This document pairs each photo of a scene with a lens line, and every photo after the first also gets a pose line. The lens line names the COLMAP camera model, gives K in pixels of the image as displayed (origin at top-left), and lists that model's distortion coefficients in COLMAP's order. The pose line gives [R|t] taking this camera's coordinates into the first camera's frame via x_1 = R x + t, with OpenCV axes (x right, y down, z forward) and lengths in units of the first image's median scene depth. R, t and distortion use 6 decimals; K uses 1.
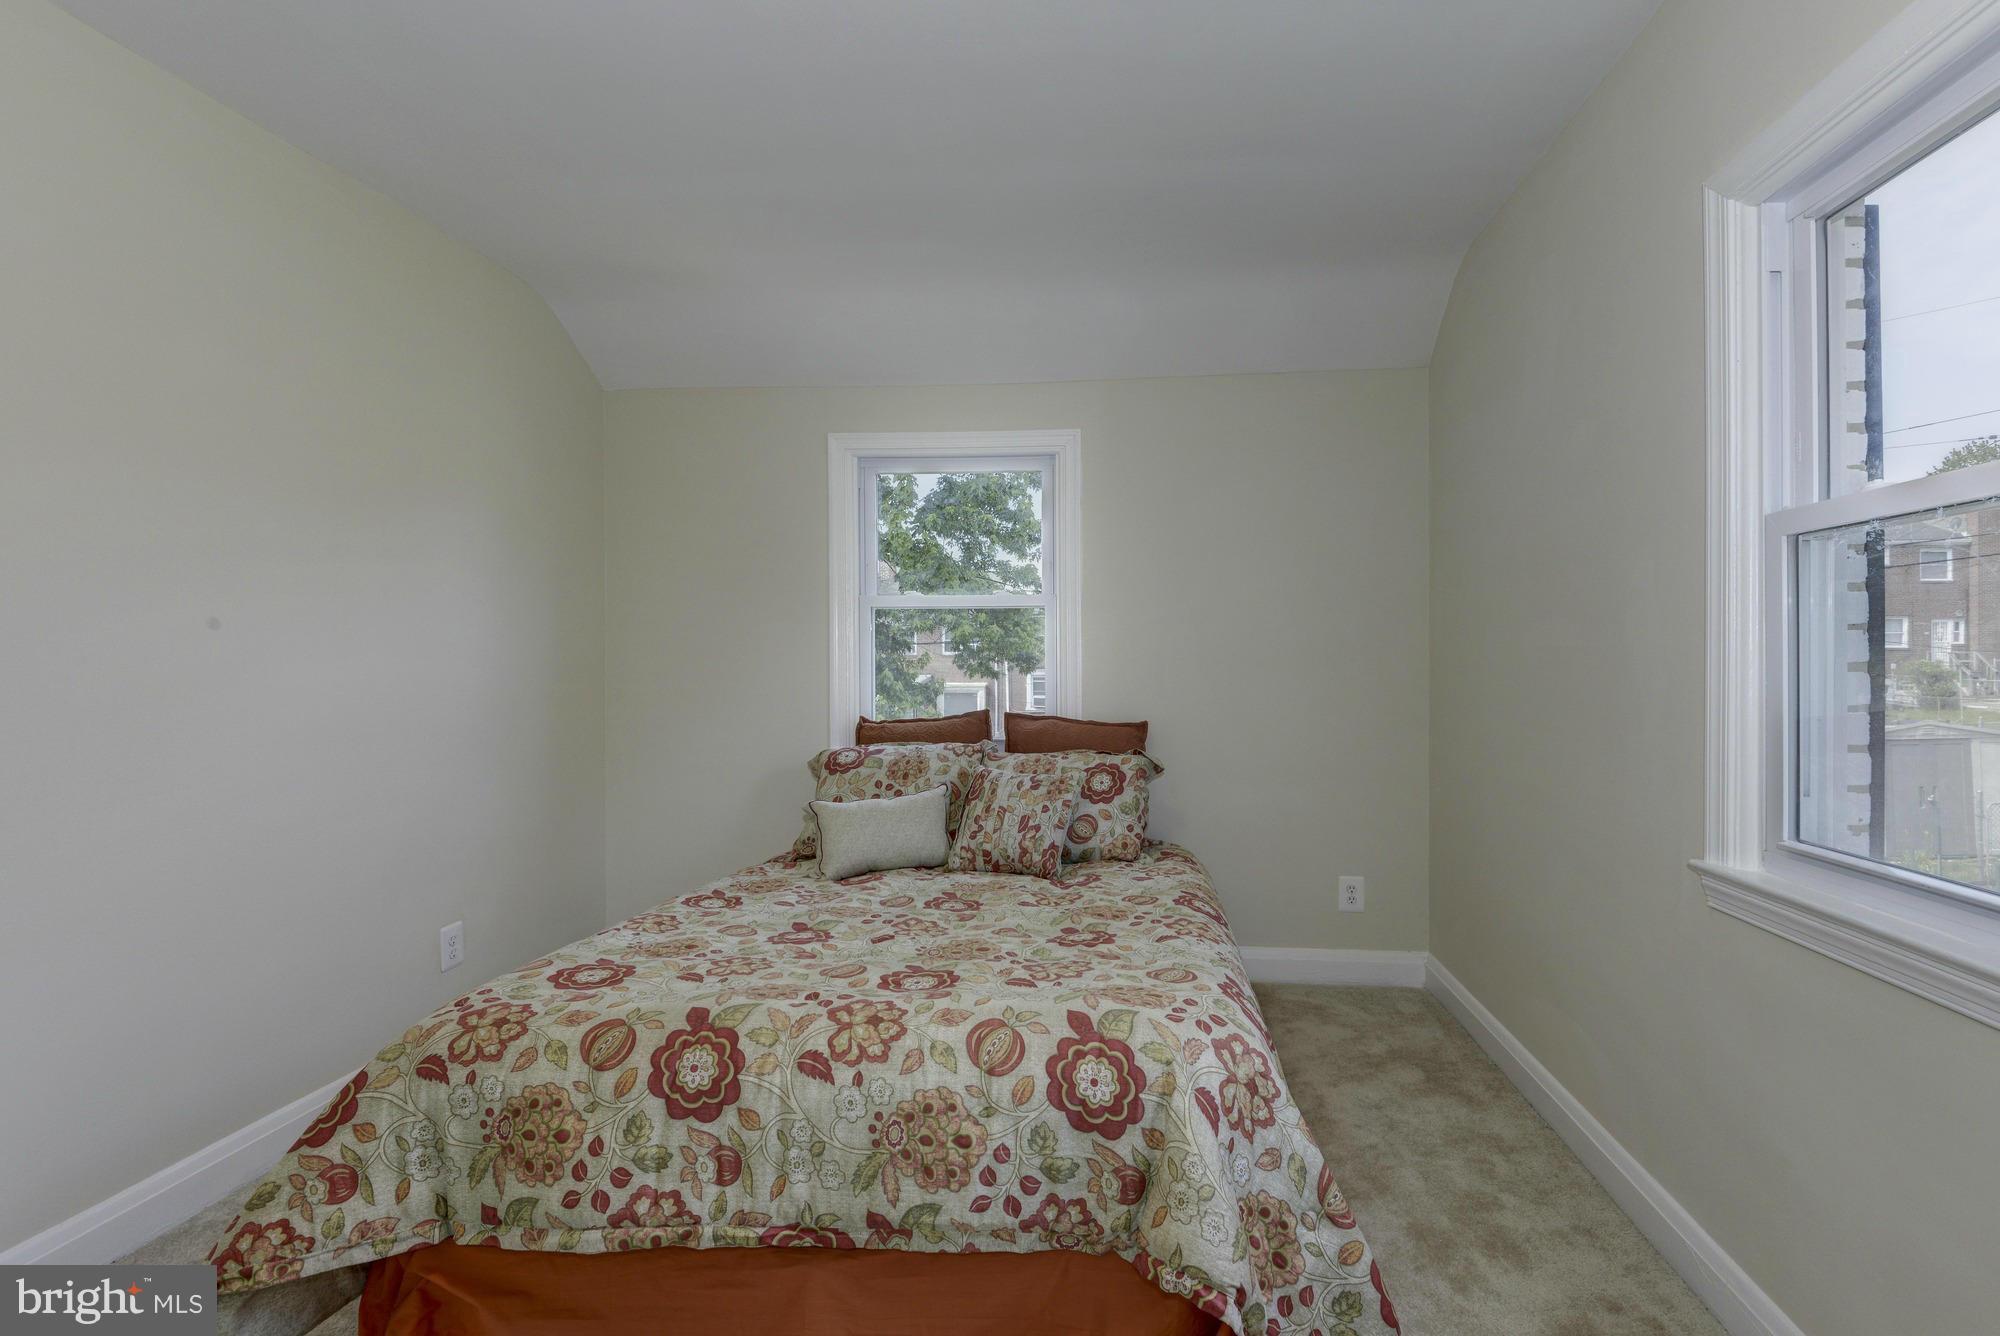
lens RADIAL K [[916.8, 0, 1001.0], [0, 916.8, 677.5], [0, 0, 1]] dist [-0.004544, -0.002052]
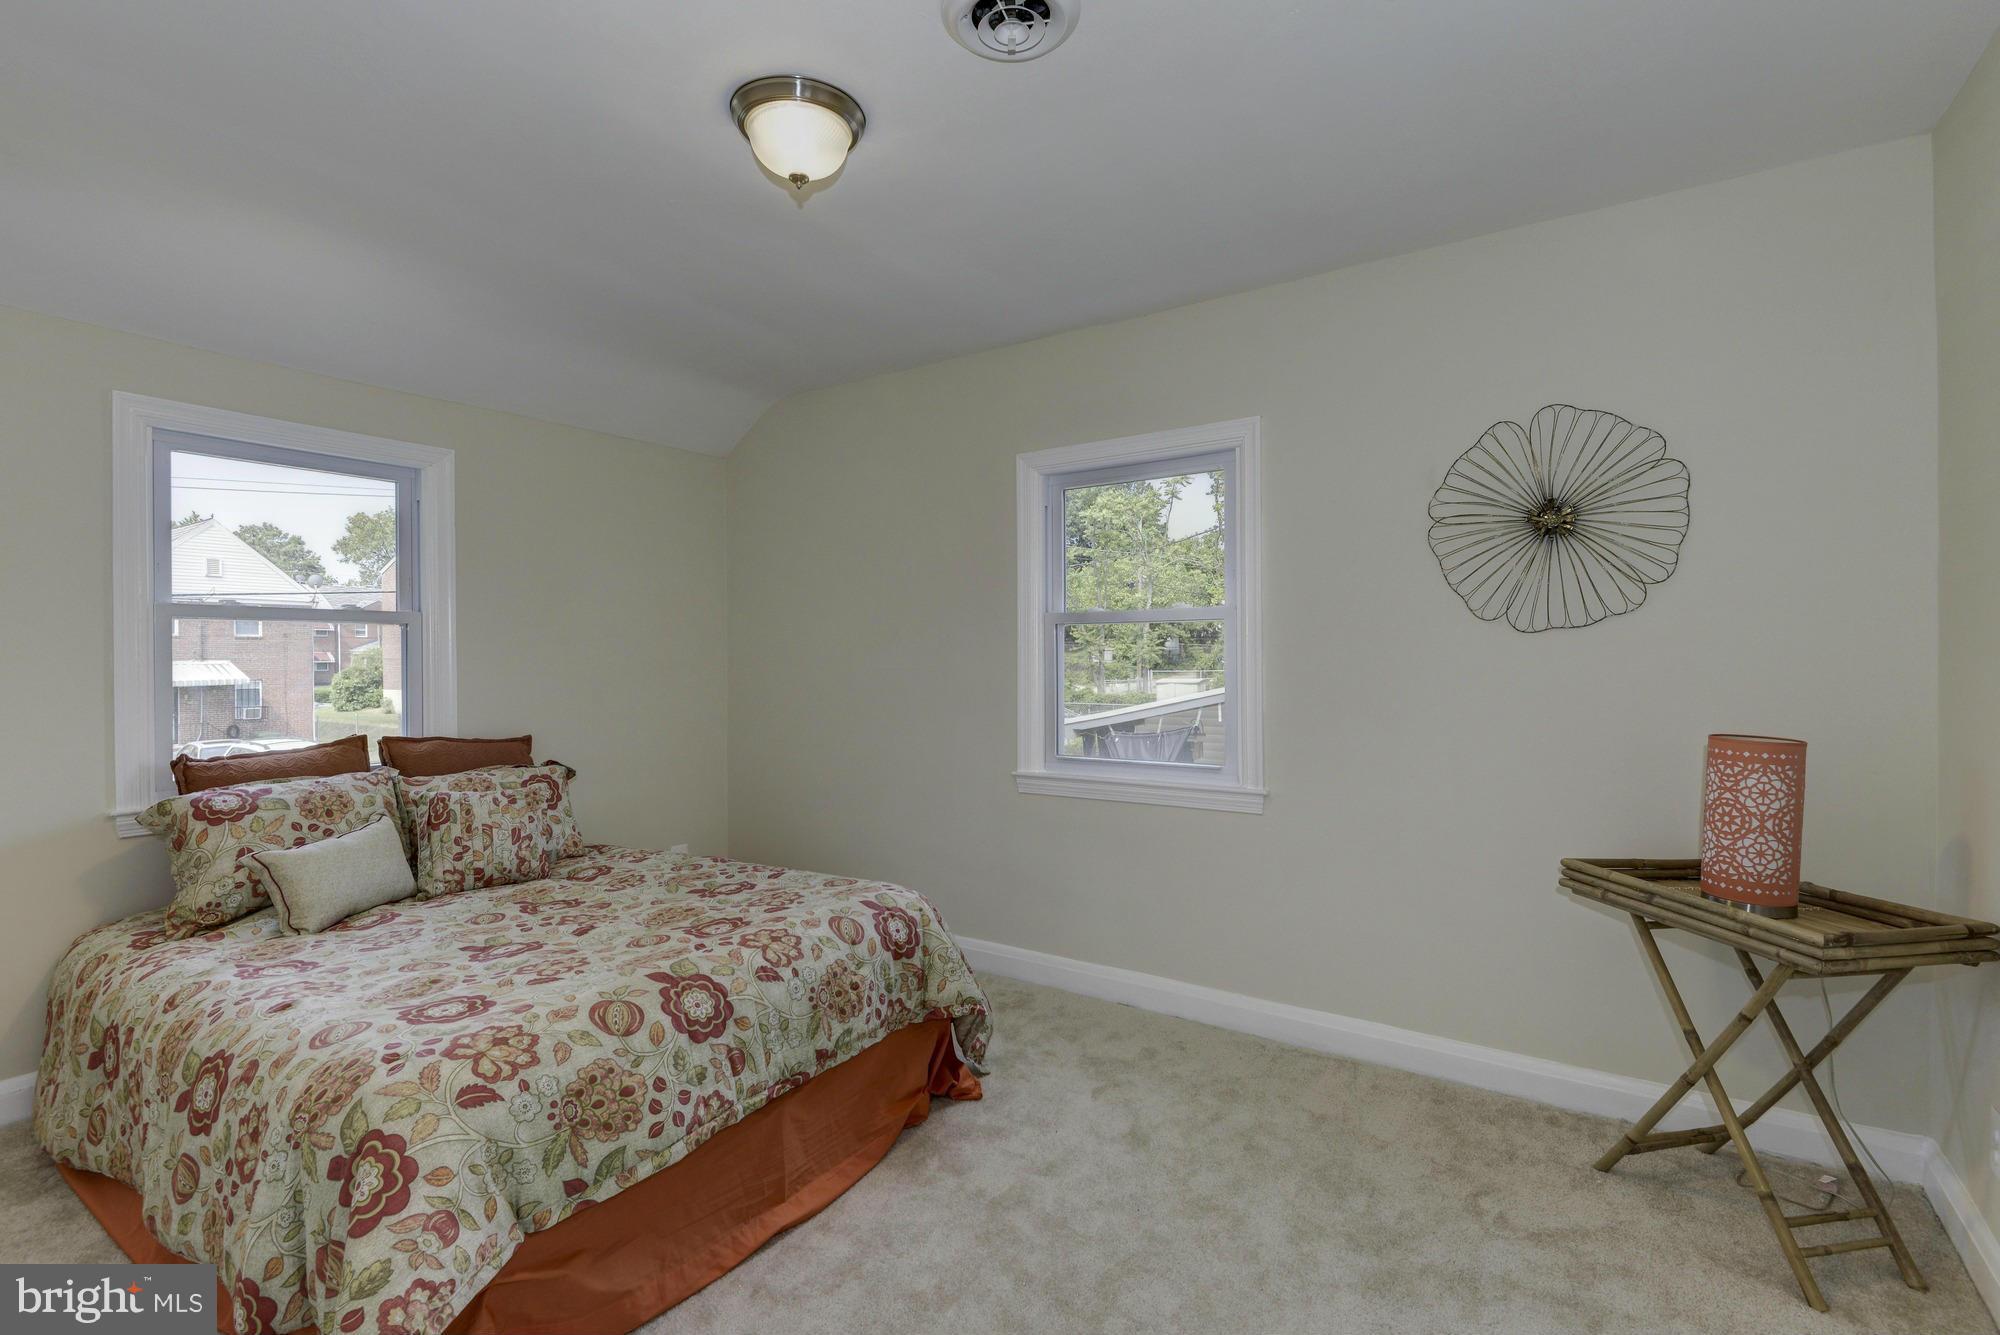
lens RADIAL K [[916.8, 0, 1000.8], [0, 916.8, 661.2], [0, 0, 1]] dist [-0.004544, -0.002052]
pose [[0.500433, -0.001307, 0.865774, -1.285795], [0.019021, 0.999774, -0.009485, -0.046232], [-0.865566, 0.021214, 0.500345, -0.044732]]
